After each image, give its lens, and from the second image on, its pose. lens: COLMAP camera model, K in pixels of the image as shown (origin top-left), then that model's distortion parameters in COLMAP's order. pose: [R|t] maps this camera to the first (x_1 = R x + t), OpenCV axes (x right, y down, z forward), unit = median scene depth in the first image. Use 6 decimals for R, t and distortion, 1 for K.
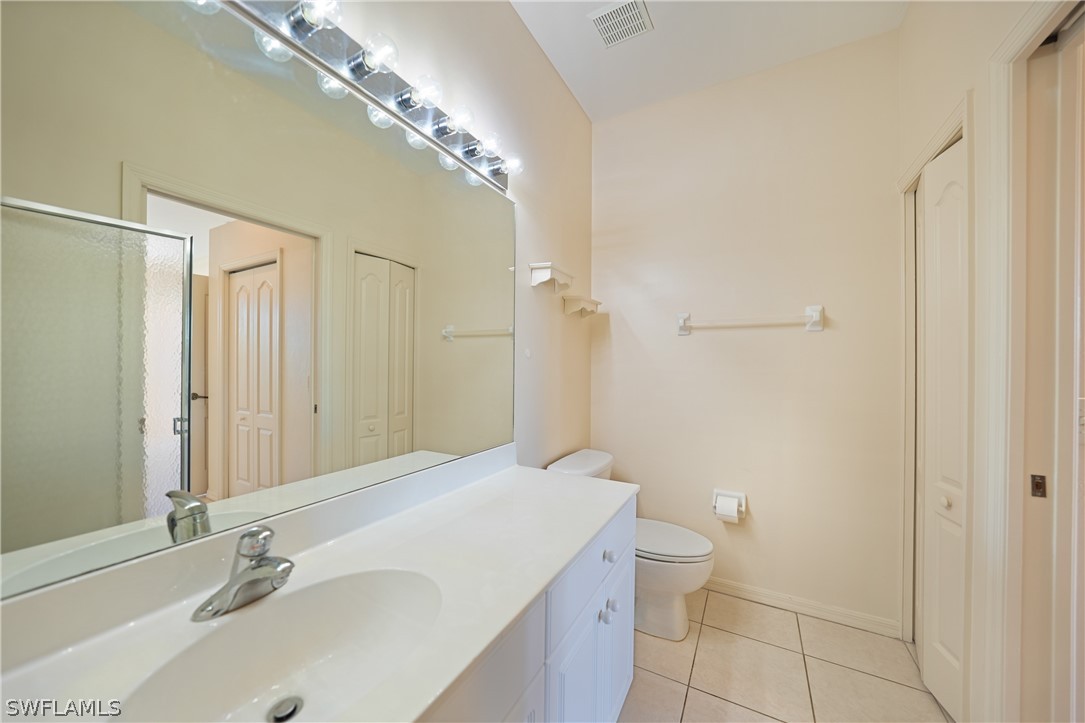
lens RADIAL K [[382.3, 0, 542.7], [0, 382.3, 359.0], [0, 0, 1]] dist [-0.022985, 0.006633]
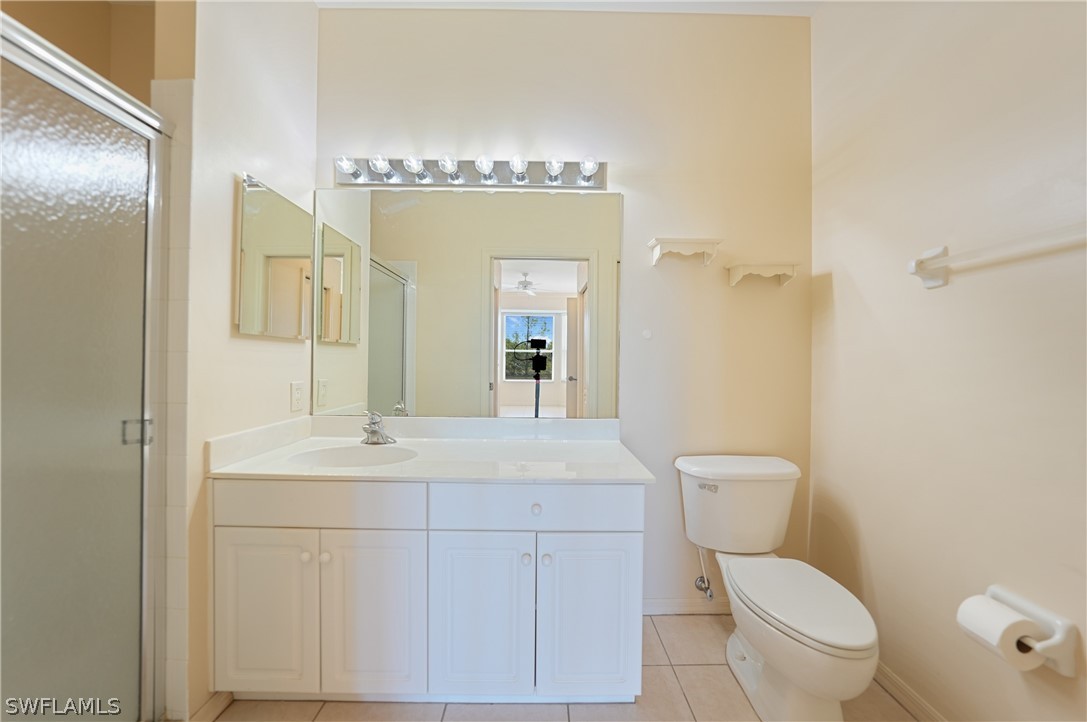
lens RADIAL K [[383.0, 0, 543.7], [0, 383.0, 358.5], [0, 0, 1]] dist [-0.022985, 0.006633]
pose [[0.490884, -0.006707, -0.871199, 0.537994], [0.002861, 0.999977, -0.006086, 0.040680], [0.871220, 0.000495, 0.490892, 0.218122]]
